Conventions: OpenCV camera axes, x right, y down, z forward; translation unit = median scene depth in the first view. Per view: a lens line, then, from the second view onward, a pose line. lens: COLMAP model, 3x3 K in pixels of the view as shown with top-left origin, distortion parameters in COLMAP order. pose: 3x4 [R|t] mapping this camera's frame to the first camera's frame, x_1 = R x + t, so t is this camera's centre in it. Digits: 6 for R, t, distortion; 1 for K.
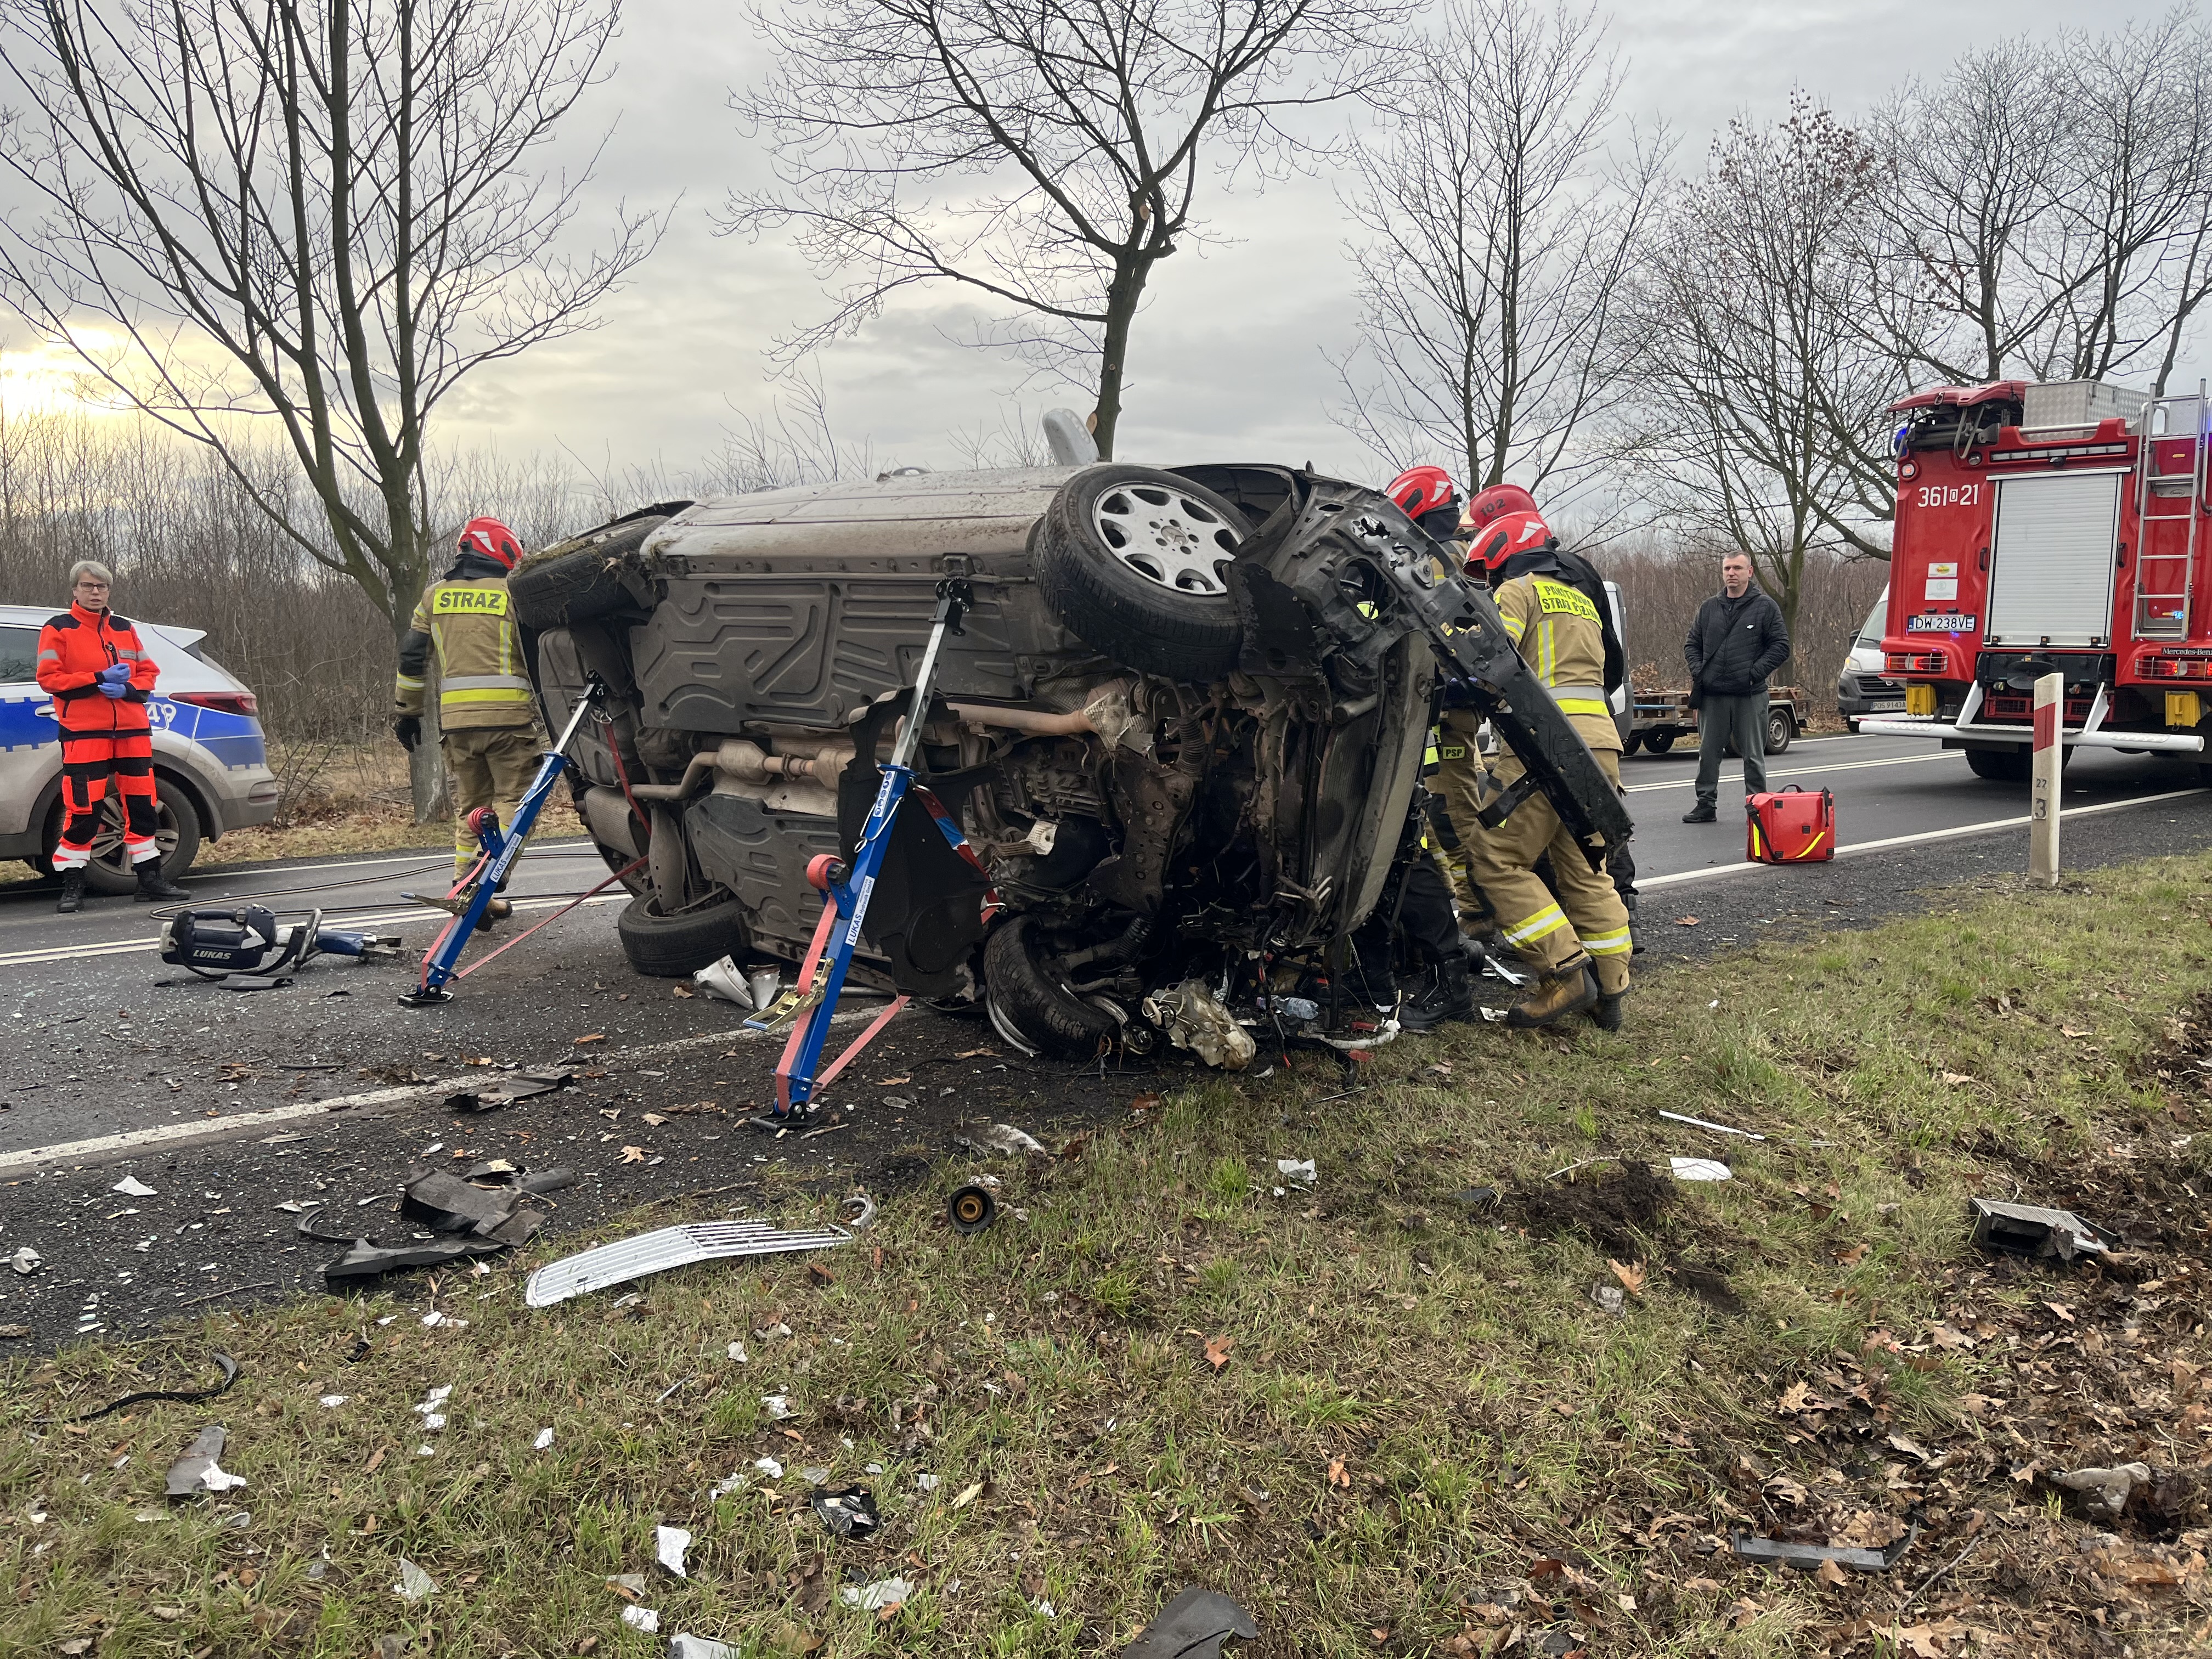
lens RADIAL K [[1706.0, 0, 1106.0], [0, 1706.0, 829.5], [0, 0, 1]] dist [0.079724, -0.111778]
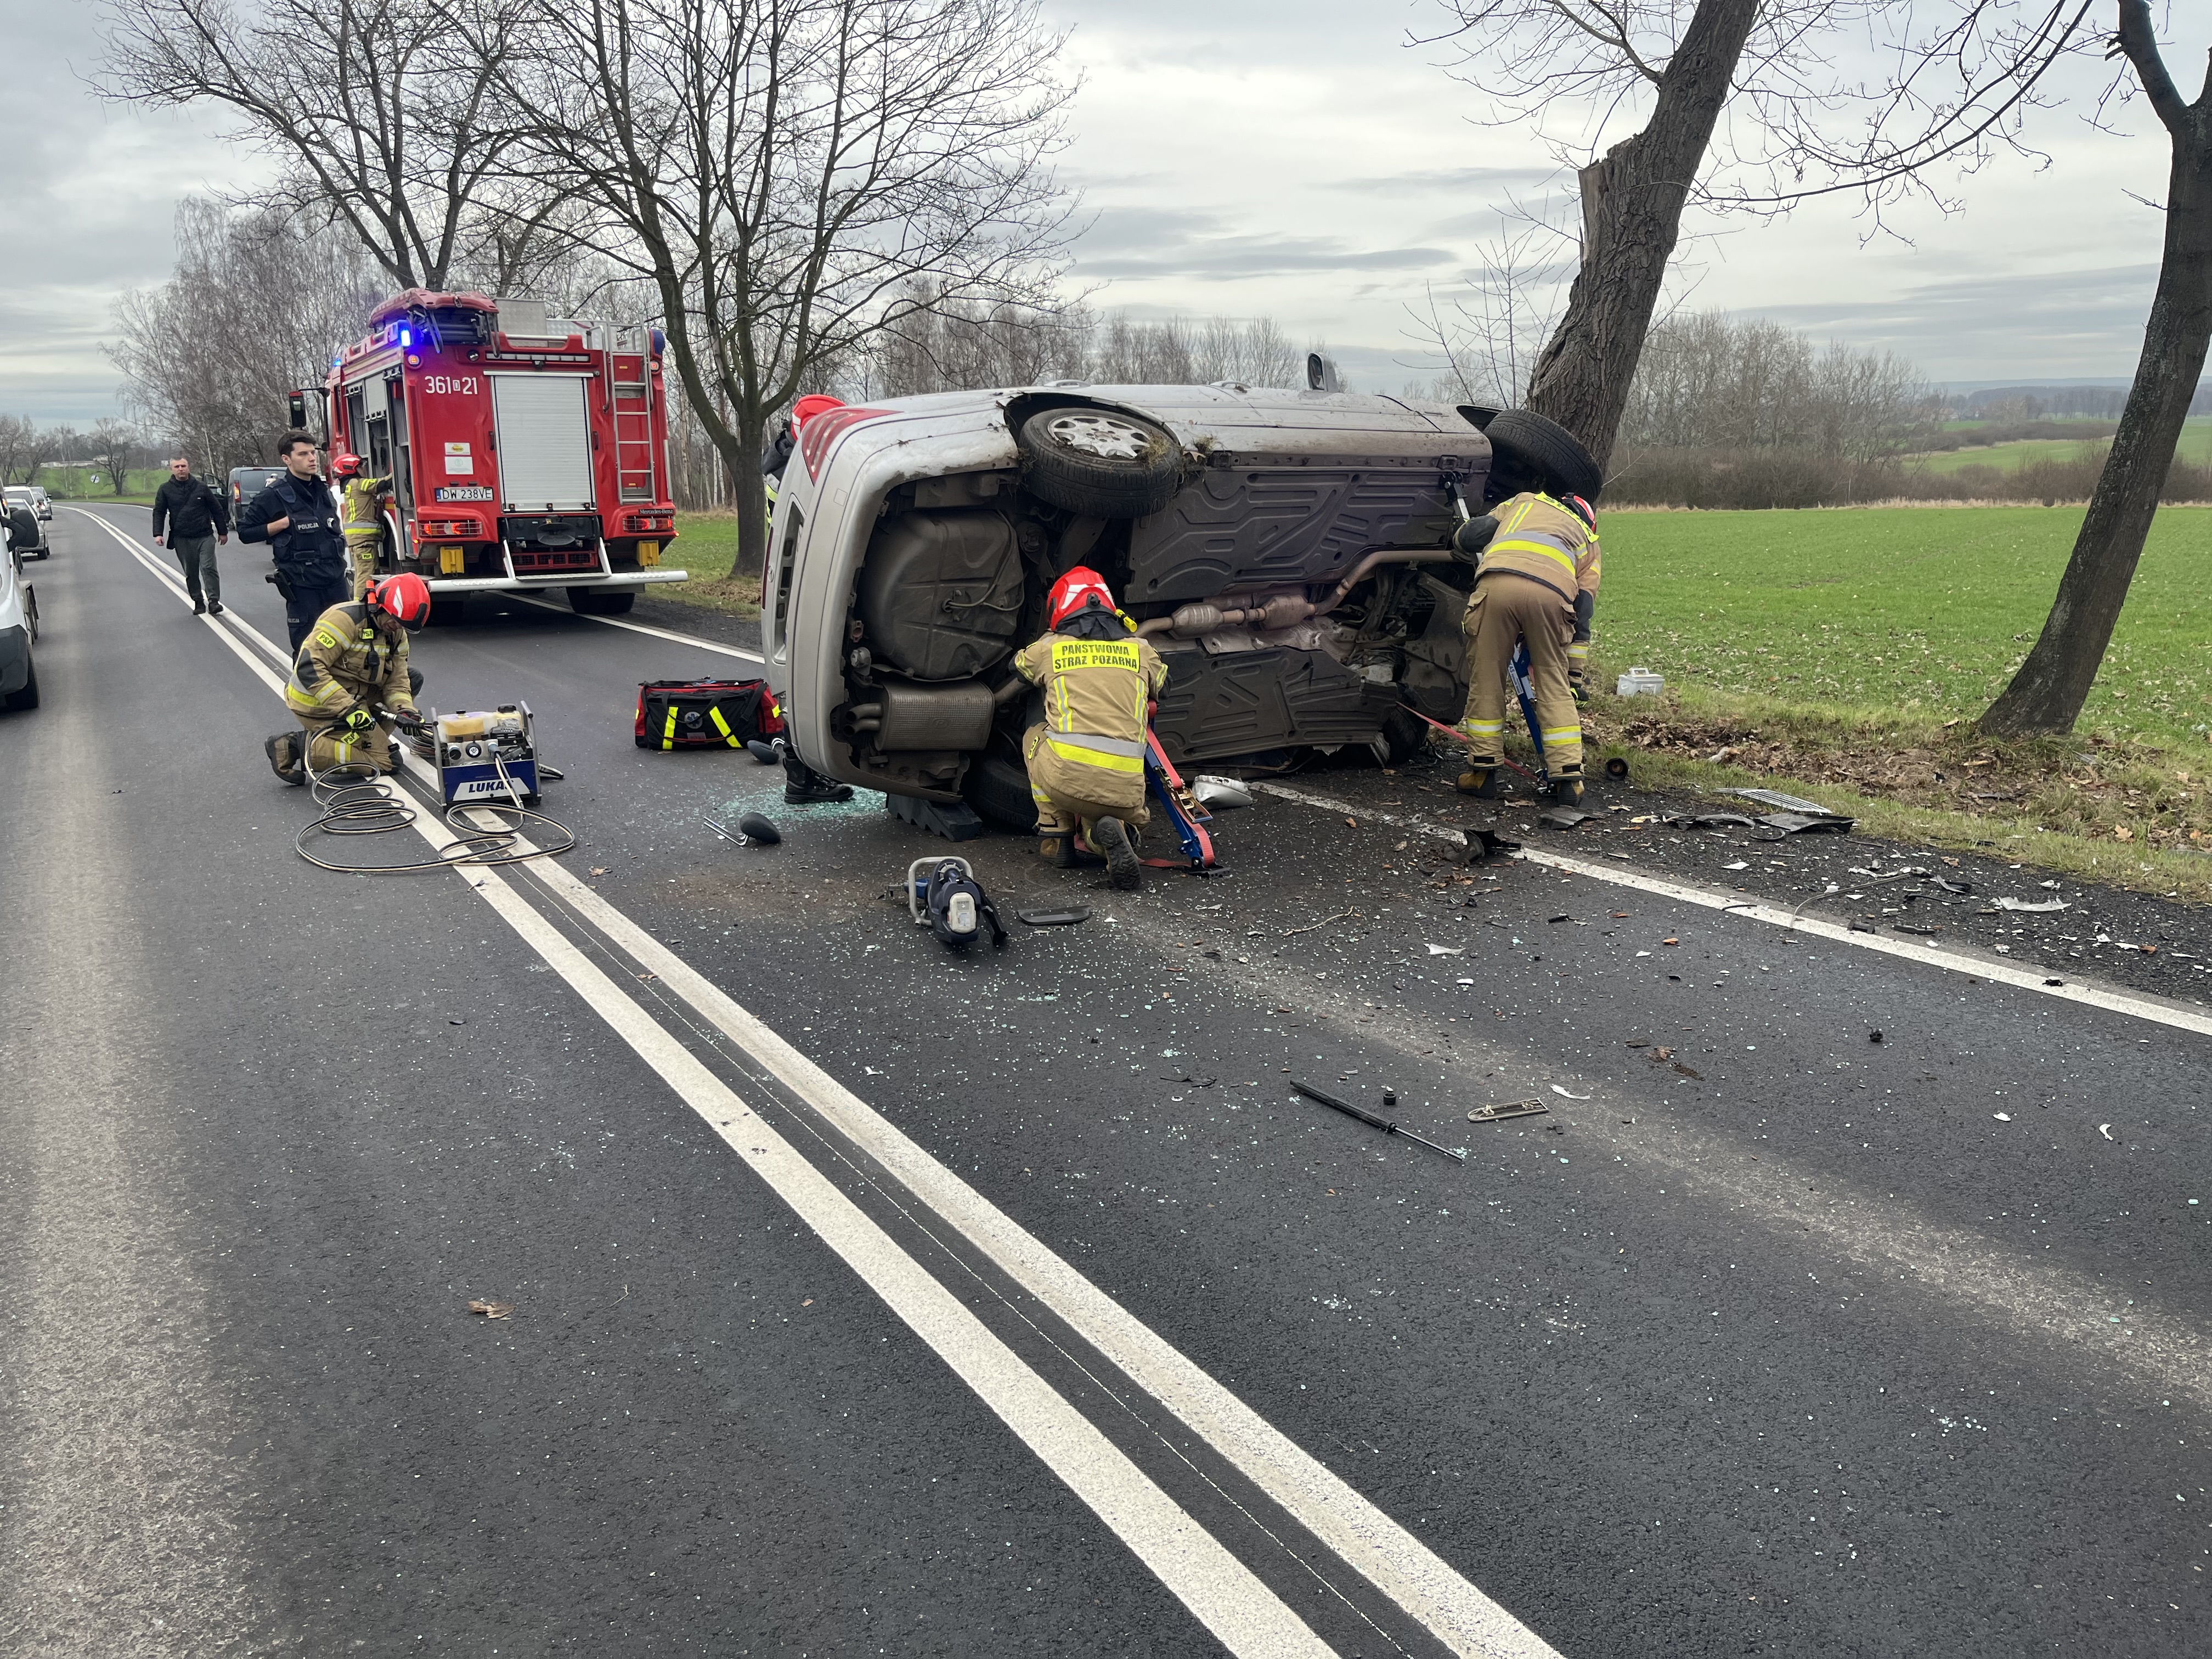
lens RADIAL K [[1706.0, 0, 1106.0], [0, 1706.0, 829.5], [0, 0, 1]] dist [0.079724, -0.111778]
pose [[0.109180, -0.208684, 0.971870, -0.721702], [0.133443, 0.971941, 0.193708, -0.070264], [-0.985024, 0.108540, 0.133964, 0.458383]]
